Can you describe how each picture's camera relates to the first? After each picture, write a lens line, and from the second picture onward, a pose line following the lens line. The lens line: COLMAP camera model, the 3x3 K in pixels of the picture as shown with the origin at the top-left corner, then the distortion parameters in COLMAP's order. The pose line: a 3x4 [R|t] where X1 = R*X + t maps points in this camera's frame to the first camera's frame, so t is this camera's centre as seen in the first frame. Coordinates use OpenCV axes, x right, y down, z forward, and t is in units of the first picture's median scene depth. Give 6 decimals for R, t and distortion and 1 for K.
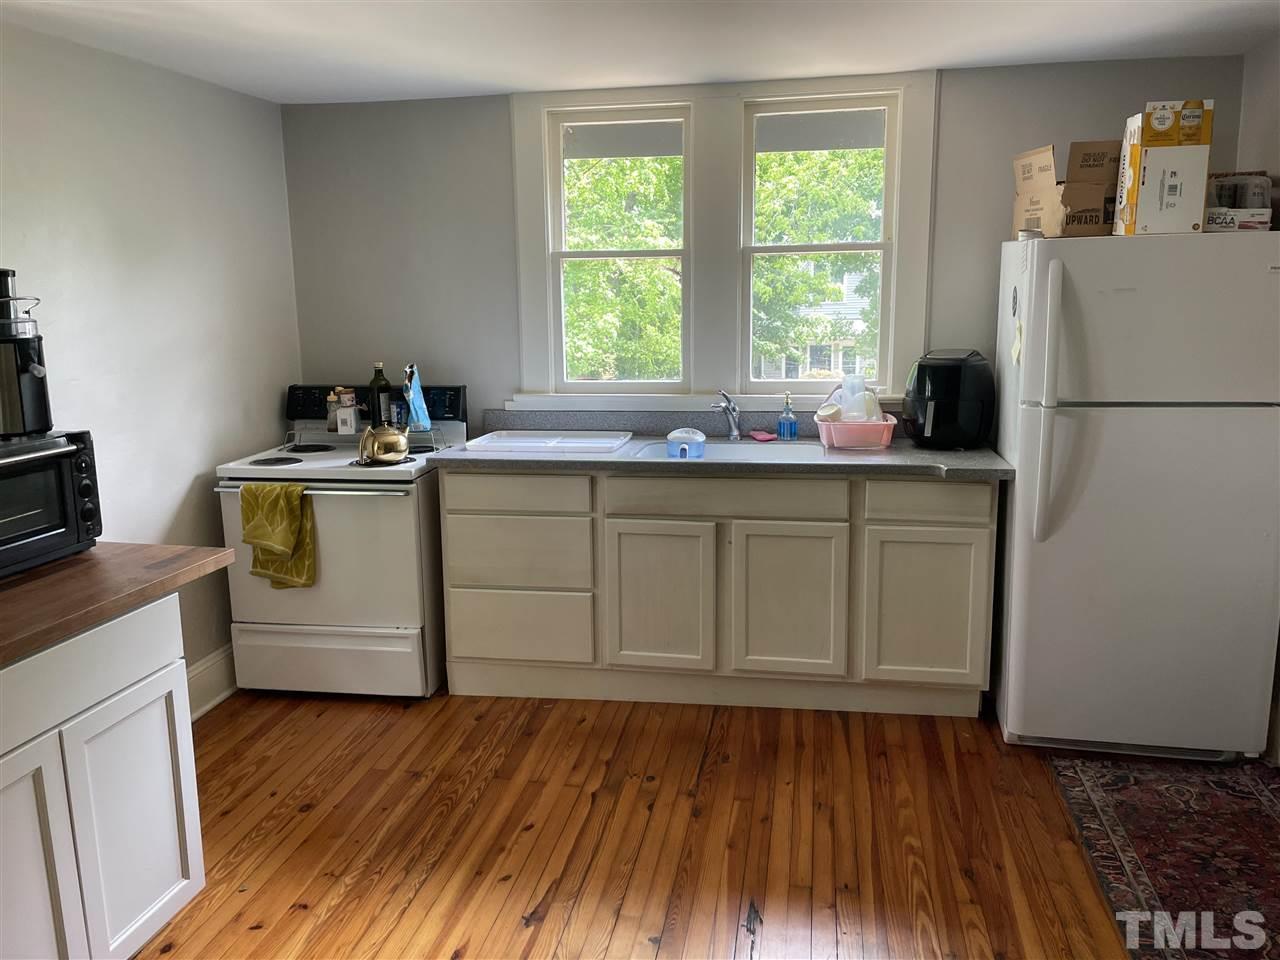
lens RADIAL K [[986.5, 0, 633.9], [0, 986.5, 467.3], [0, 0, 1]] dist [0.074677, -0.097878]
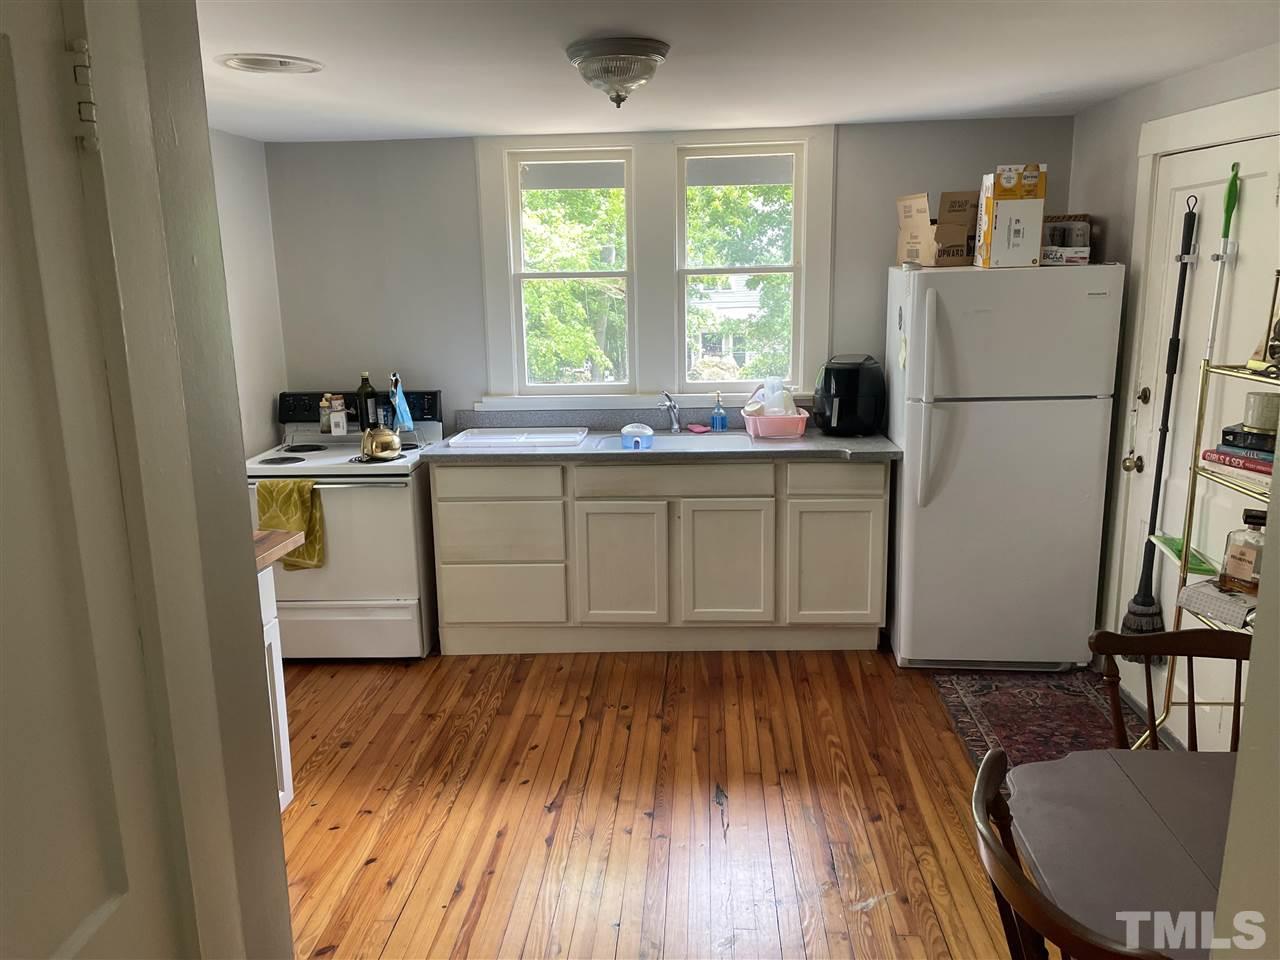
lens RADIAL K [[986.5, 0, 632.8], [0, 986.5, 487.8], [0, 0, 1]] dist [0.074677, -0.097878]
pose [[0.993758, -0.029875, 0.107487, -0.094533], [0.026462, 0.999104, 0.033040, -0.002117], [-0.108378, -0.029990, 0.993657, -0.215616]]
